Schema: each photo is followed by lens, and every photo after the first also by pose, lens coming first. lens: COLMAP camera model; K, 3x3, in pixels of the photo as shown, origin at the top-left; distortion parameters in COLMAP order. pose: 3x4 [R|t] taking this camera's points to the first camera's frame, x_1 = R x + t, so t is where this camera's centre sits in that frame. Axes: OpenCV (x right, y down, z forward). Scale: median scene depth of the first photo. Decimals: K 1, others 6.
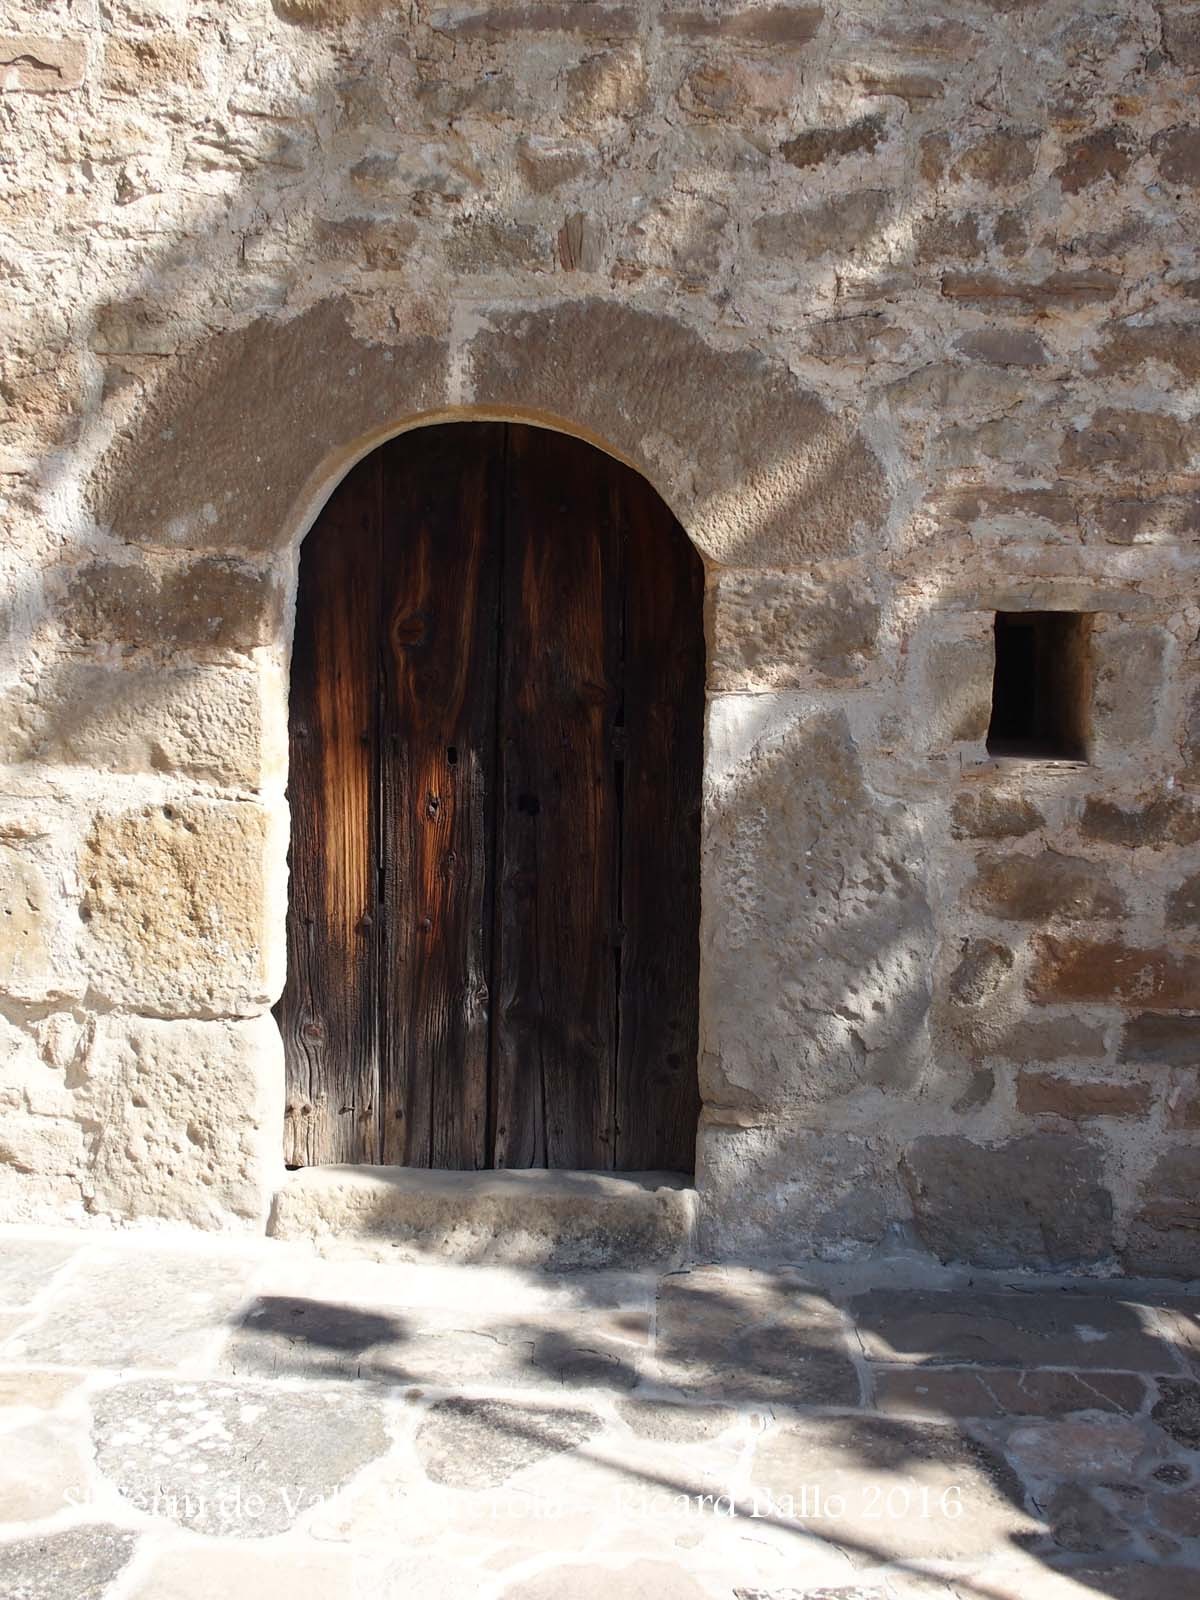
lens RADIAL K [[1775.8, 0, 600.0], [0, 1775.8, 800.0], [0, 0, 1]] dist [-0.047871, 0.031231]
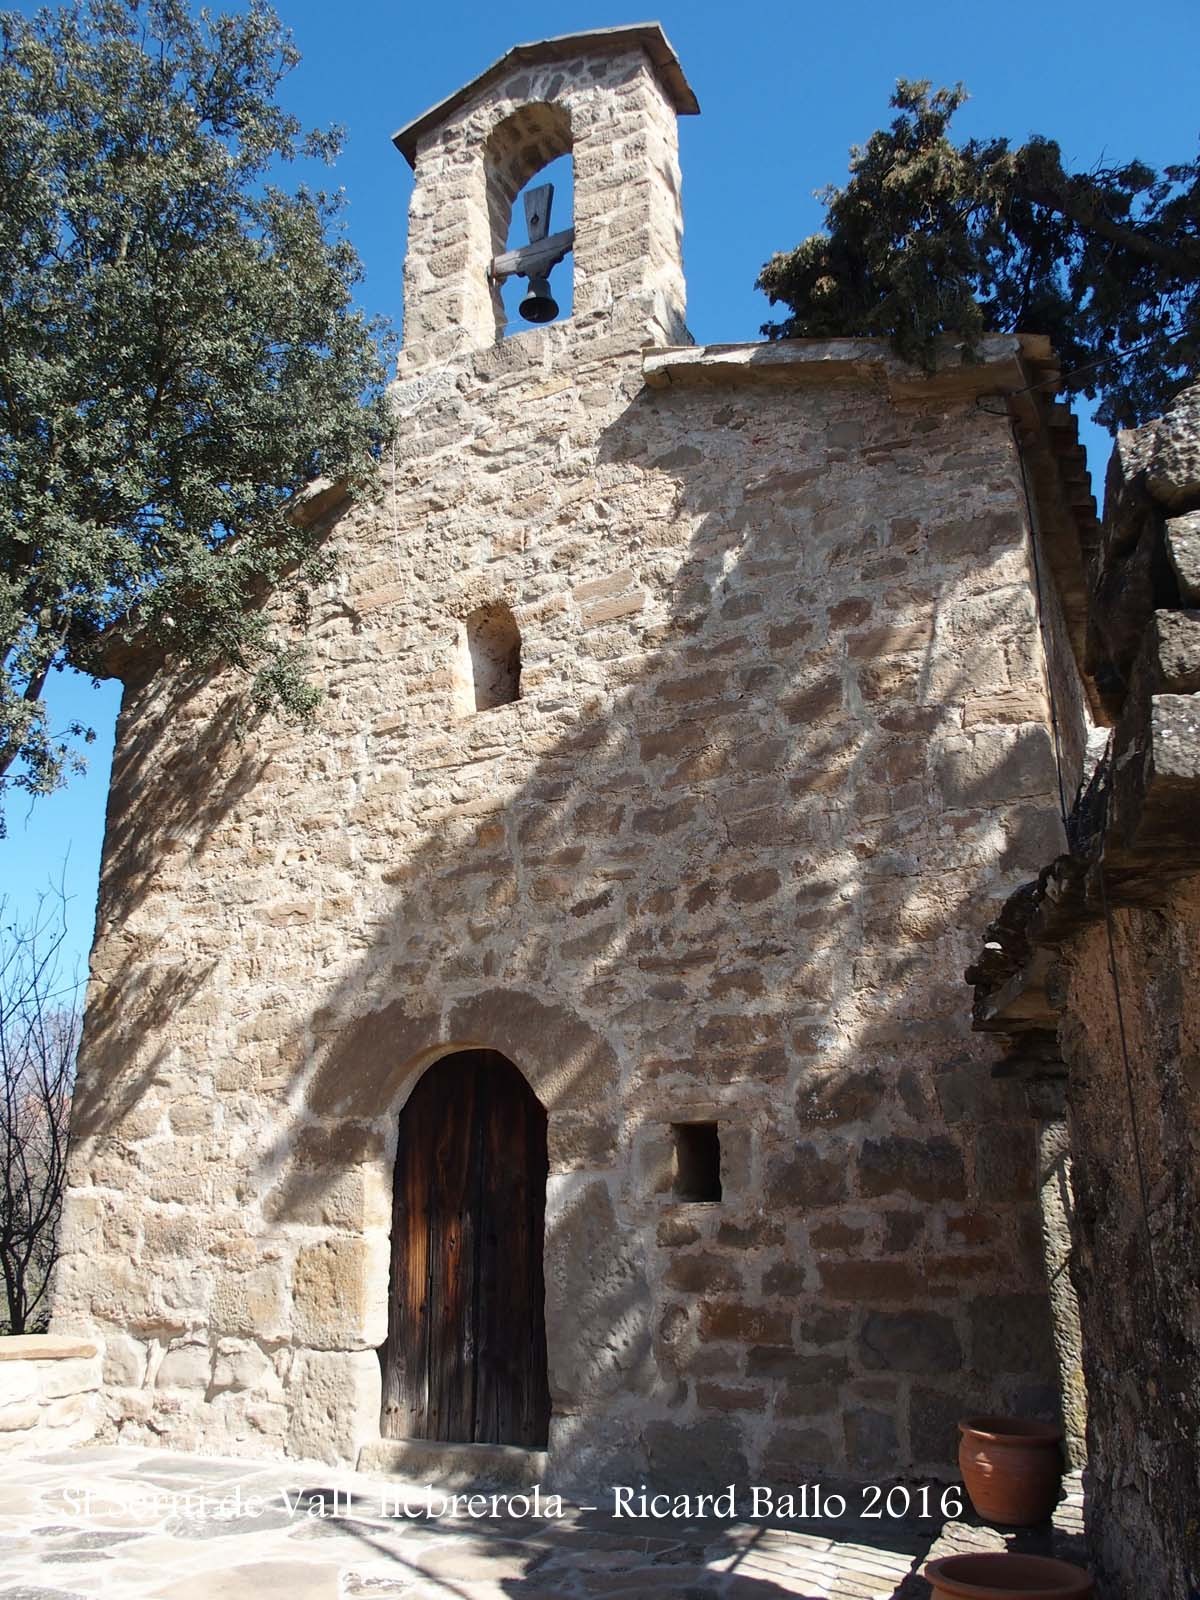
lens RADIAL K [[1334.3, 0, 600.0], [0, 1334.3, 800.0], [0, 0, 1]] dist [-0.059557, 0.015379]
pose [[0.903892, -0.158661, -0.397248, 0.778397], [-0.013524, 0.917605, -0.397264, 0.145986], [0.427547, 0.364456, 0.827270, -0.361655]]
